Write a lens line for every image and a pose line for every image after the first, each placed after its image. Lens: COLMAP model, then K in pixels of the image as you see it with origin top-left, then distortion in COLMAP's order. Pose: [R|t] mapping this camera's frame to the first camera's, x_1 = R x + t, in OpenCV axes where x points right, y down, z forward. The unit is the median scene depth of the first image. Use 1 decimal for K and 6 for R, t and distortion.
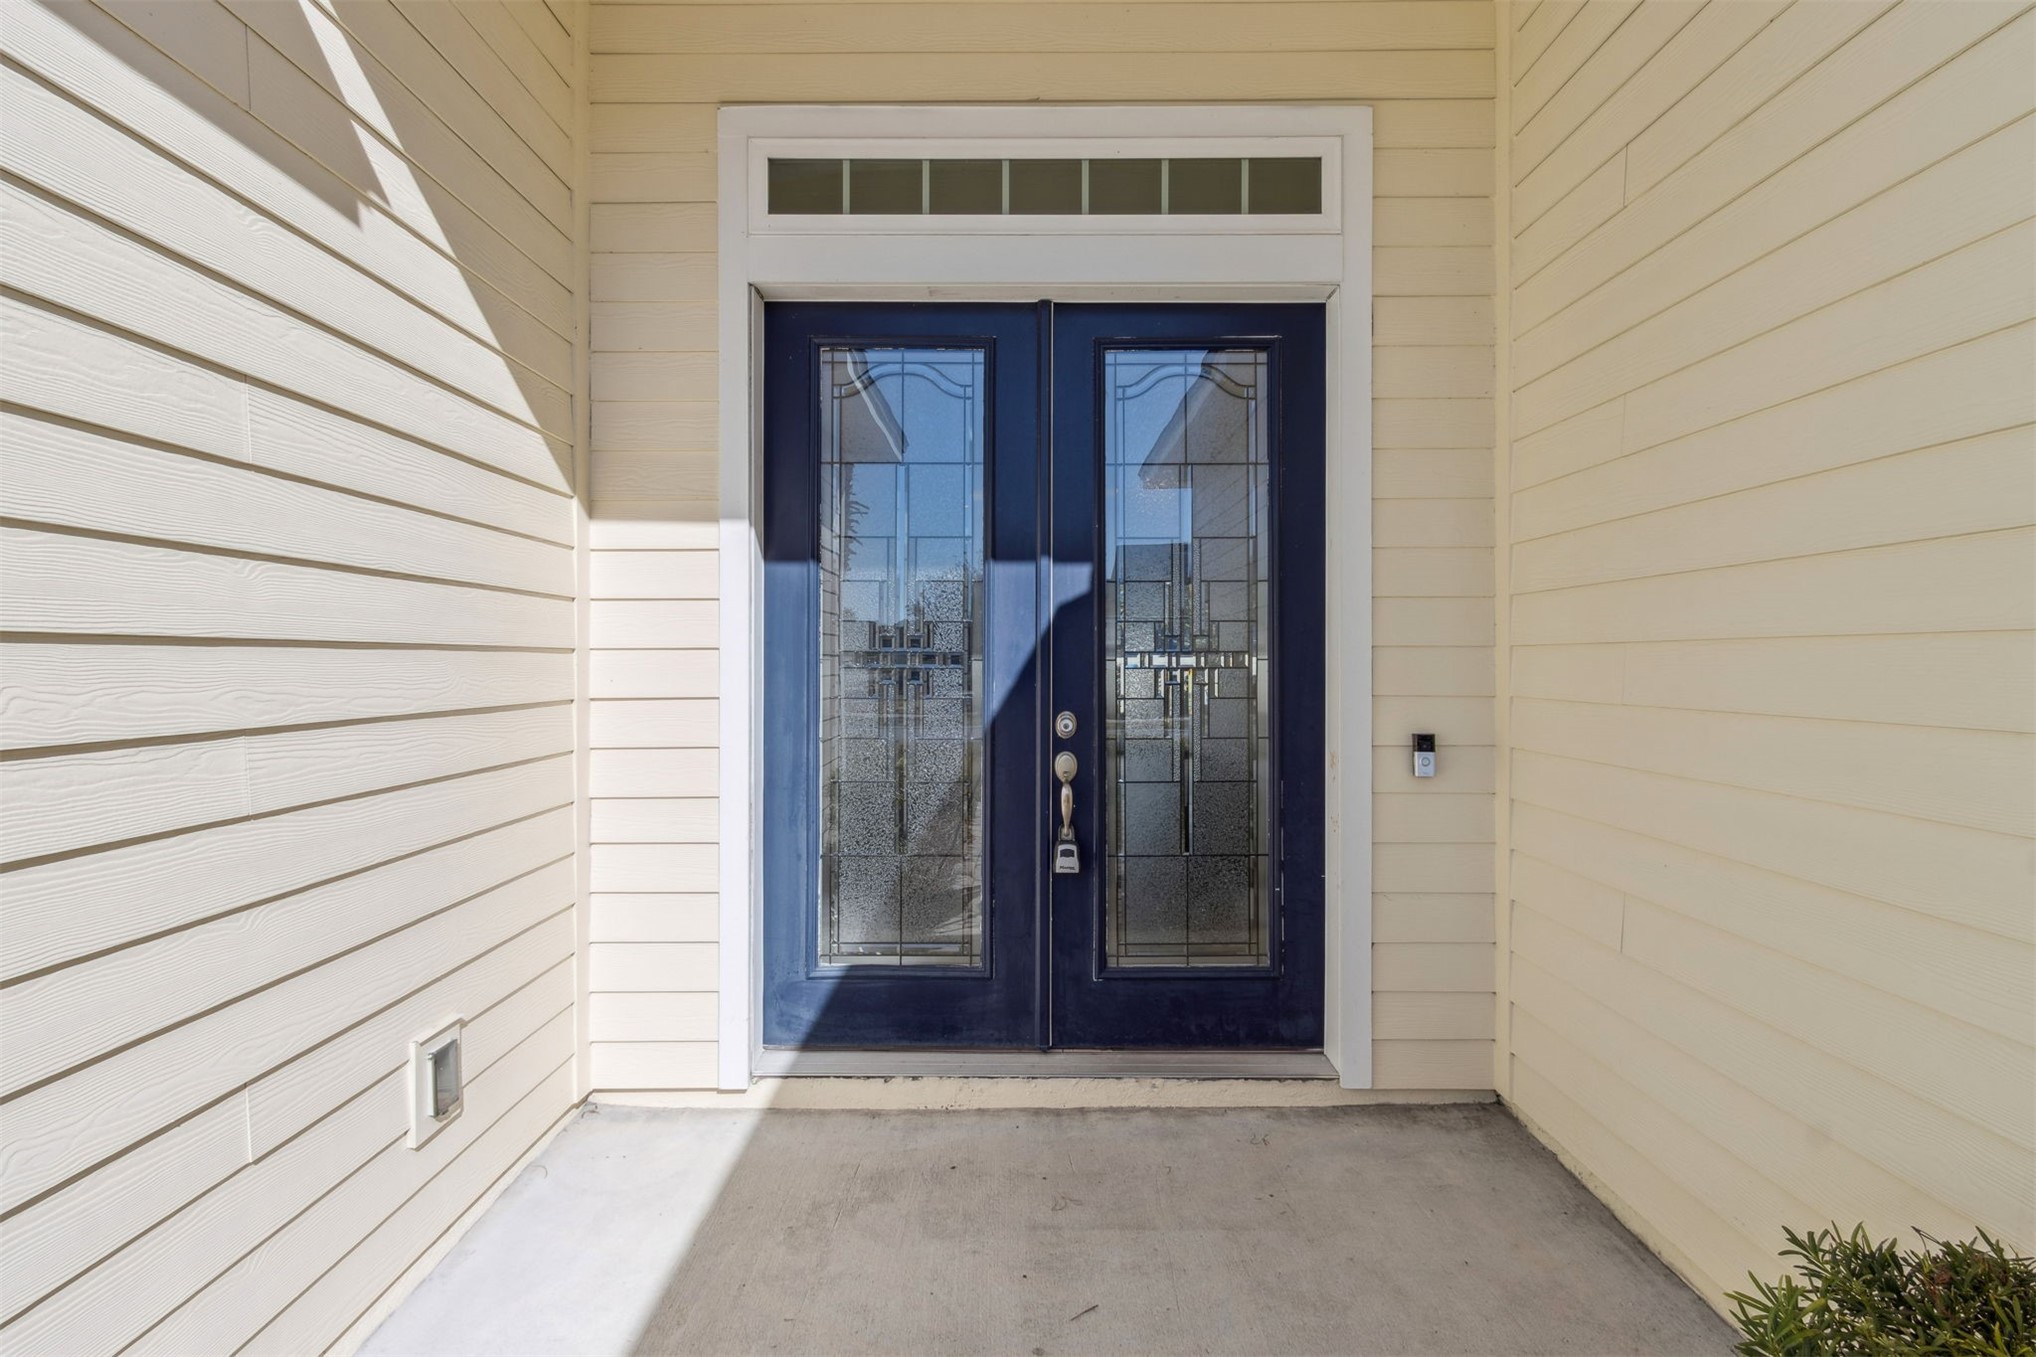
lens RADIAL K [[956.3, 0, 1018.2], [0, 956.3, 673.9], [0, 0, 1]] dist [0.001758, 0.000021]
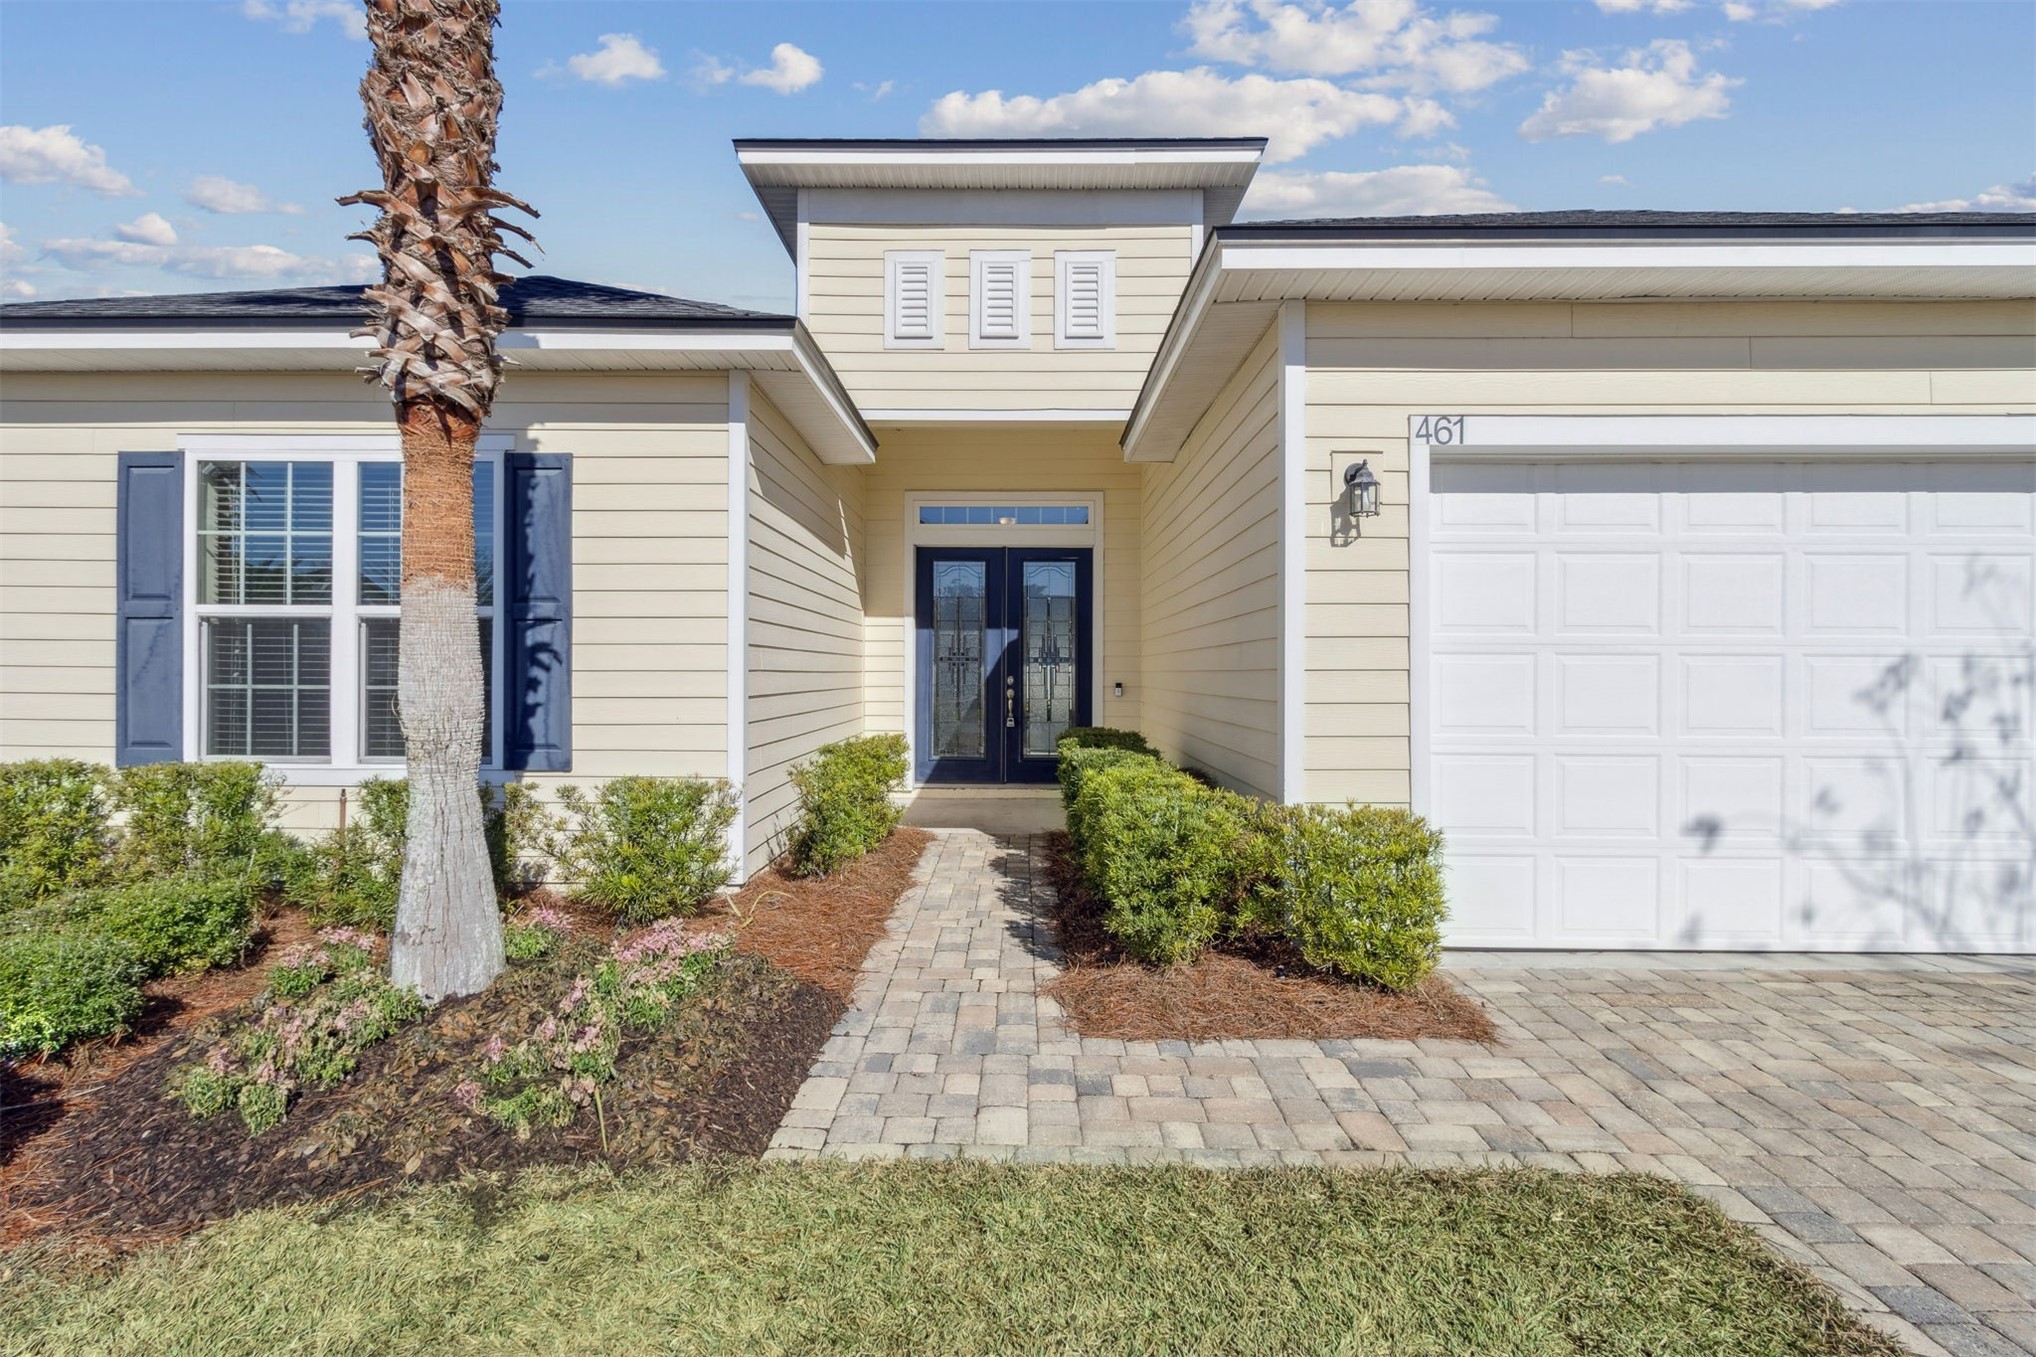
lens RADIAL K [[956.3, 0, 980.9], [0, 956.3, 662.6], [0, 0, 1]] dist [0.001758, 0.000021]
pose [[0.999608, 0.004635, -0.027604, 0.039459], [-0.004970, 0.999915, -0.012074, 0.033564], [0.027546, 0.012207, 0.999546, -2.181570]]
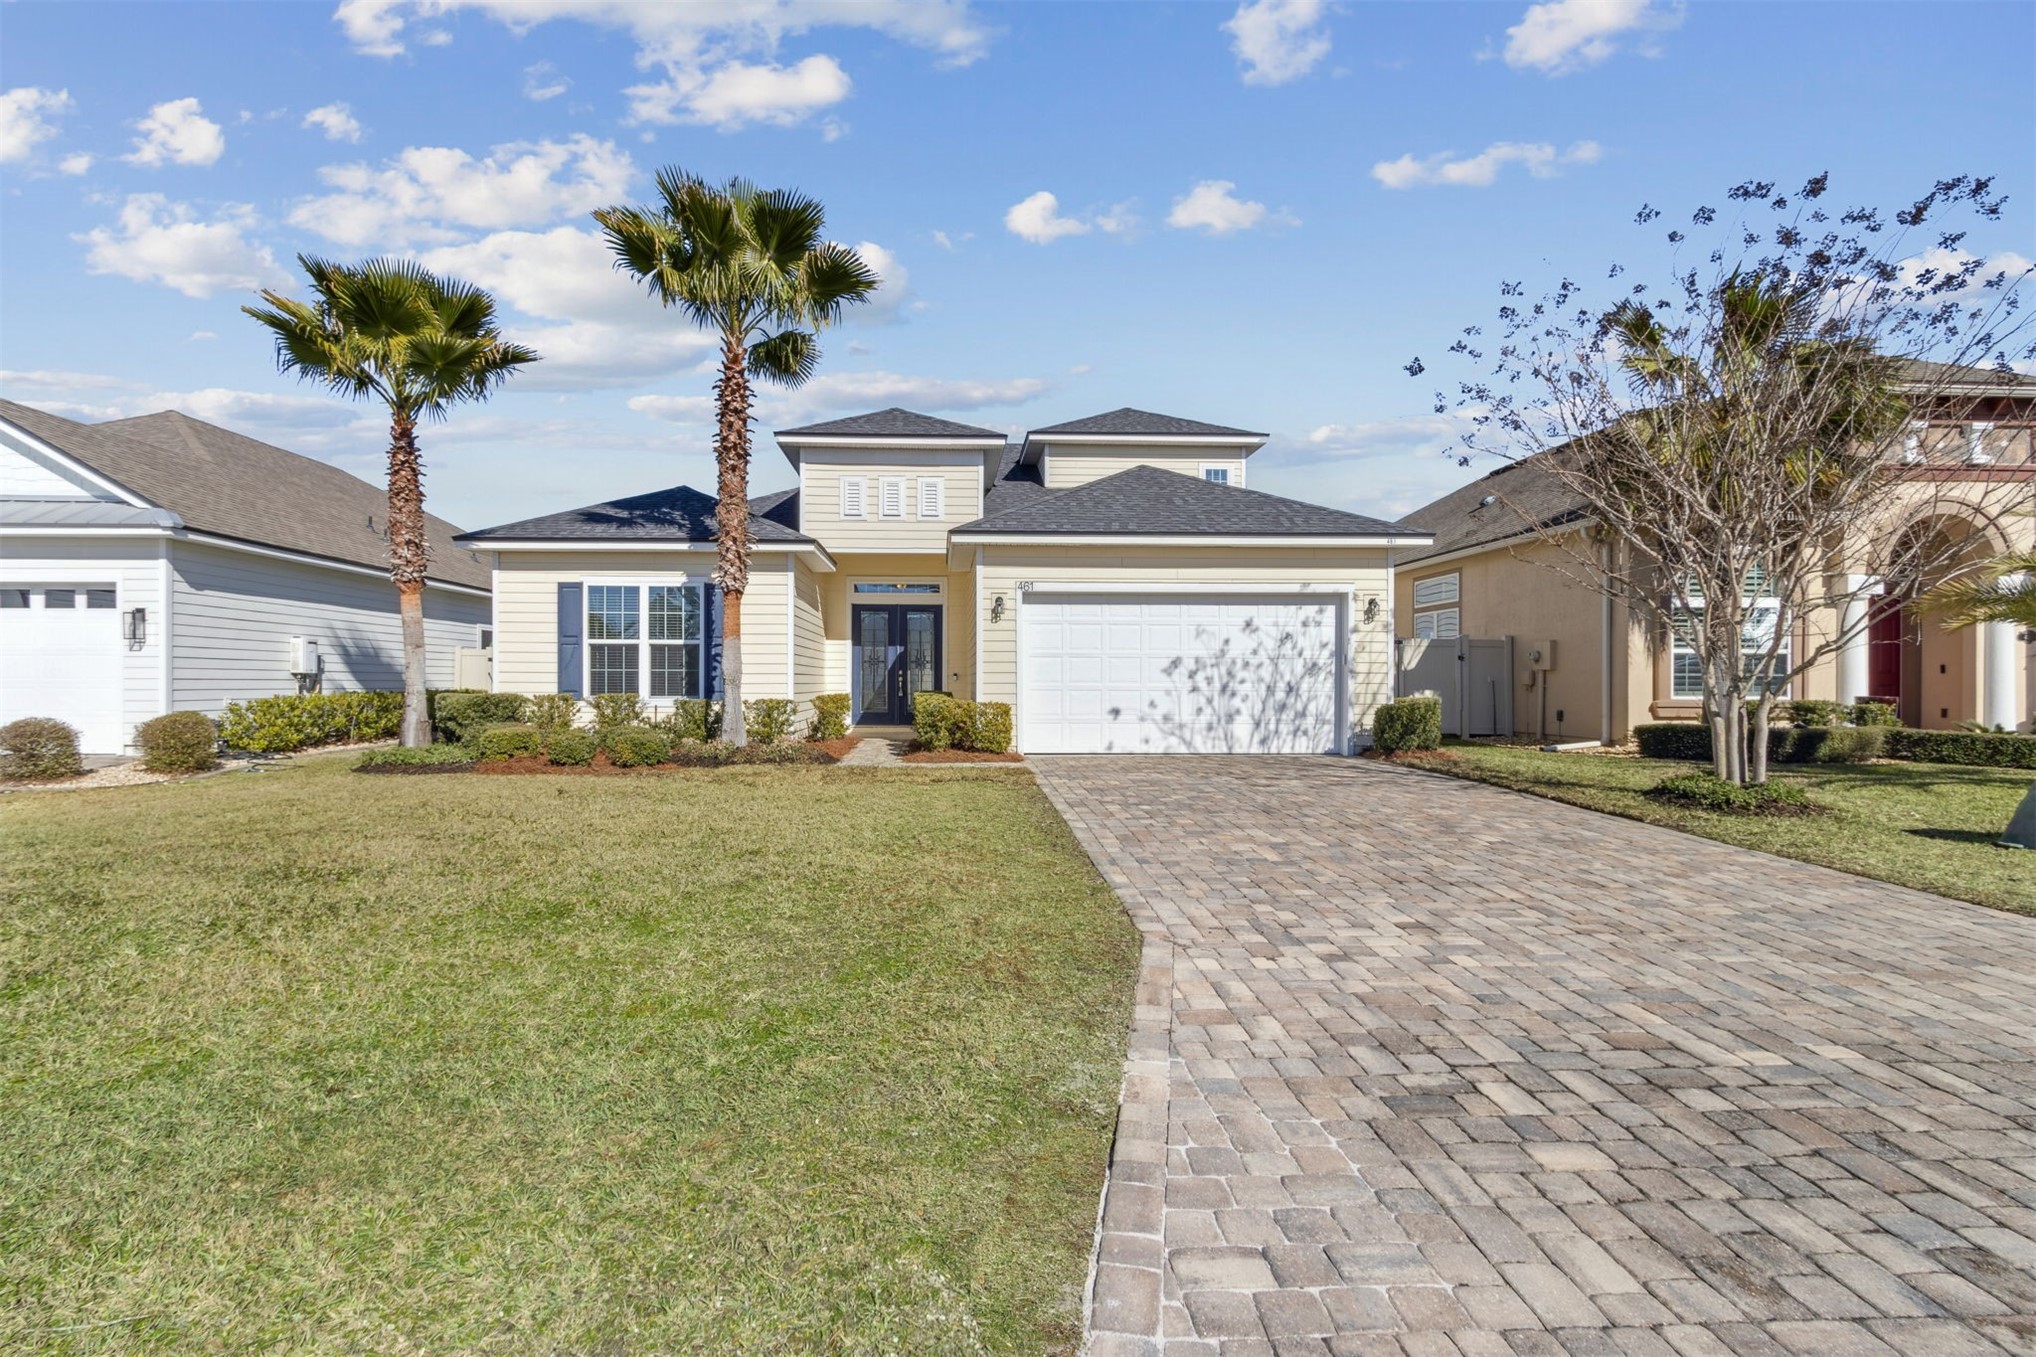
lens RADIAL K [[956.3, 0, 939.9], [0, 956.3, 676.4], [0, 0, 1]] dist [0.001758, 0.000021]
pose [[0.999884, 0.003285, 0.014852, 0.214548], [-0.003173, 0.999967, -0.007517, 0.126547], [-0.014876, 0.007469, 0.999861, -5.242923]]
